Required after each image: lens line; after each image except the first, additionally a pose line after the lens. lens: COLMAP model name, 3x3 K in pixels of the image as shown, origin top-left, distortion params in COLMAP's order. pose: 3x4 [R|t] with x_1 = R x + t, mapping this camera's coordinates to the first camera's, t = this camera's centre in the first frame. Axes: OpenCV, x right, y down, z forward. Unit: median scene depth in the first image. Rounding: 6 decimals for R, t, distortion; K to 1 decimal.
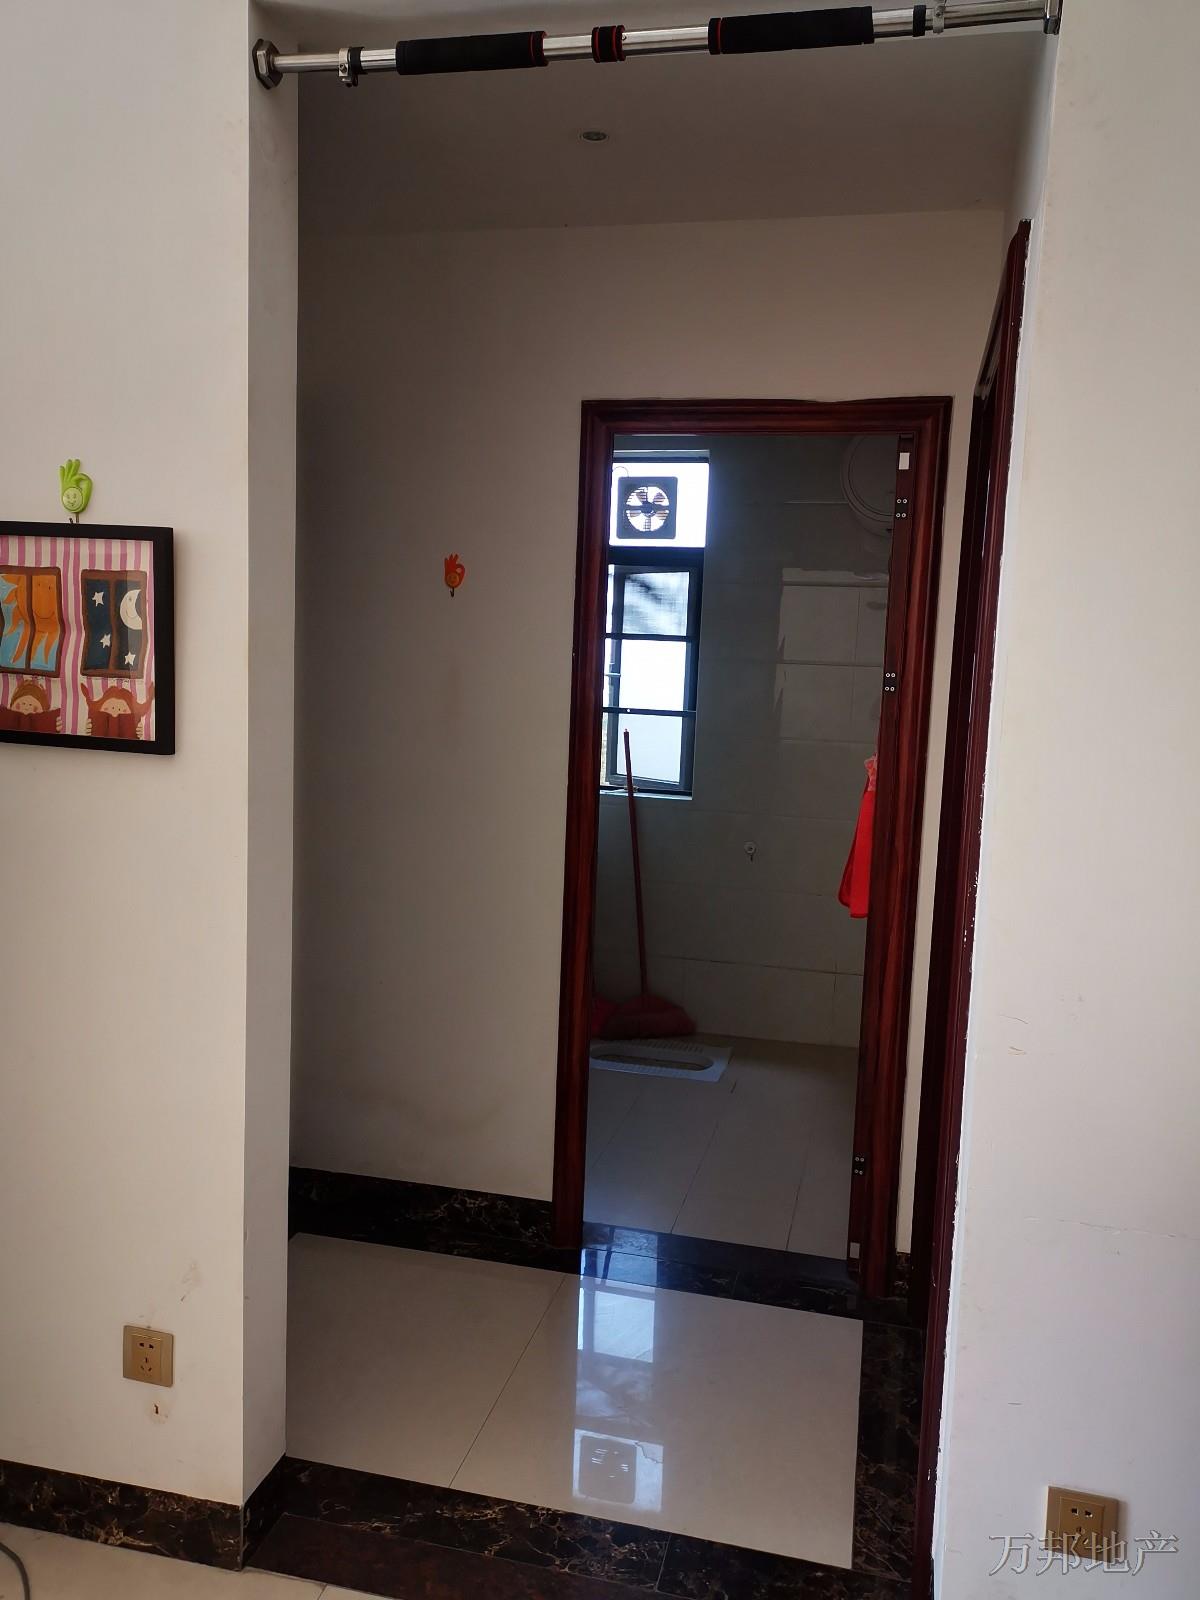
lens RADIAL K [[1254.2, 0, 600.8], [0, 1254.2, 794.7], [0, 0, 1]] dist [0.052496, -0.021384]
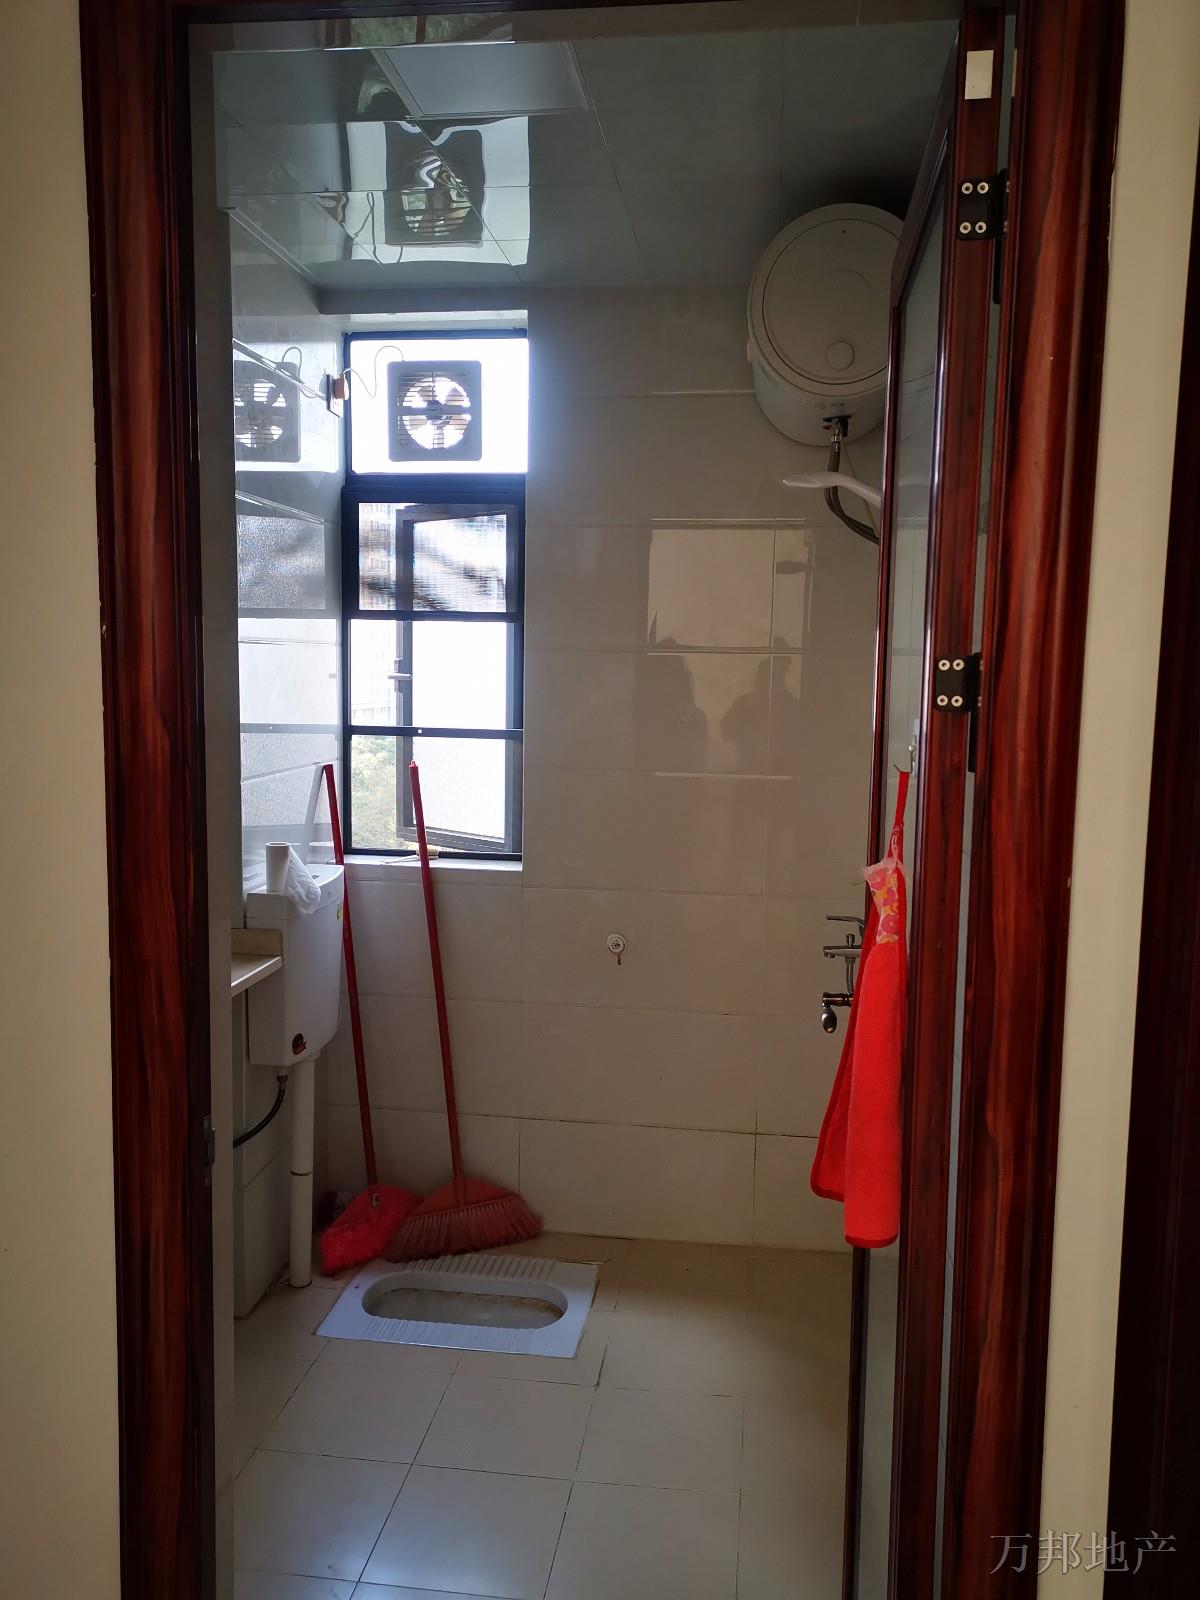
lens RADIAL K [[1254.2, 0, 599.1], [0, 1254.2, 802.6], [0, 0, 1]] dist [0.052496, -0.021384]
pose [[0.994401, -0.036256, 0.099261, 0.048649], [0.035448, 0.999323, 0.009887, -0.034570], [-0.099553, -0.006313, 0.995012, 0.358913]]
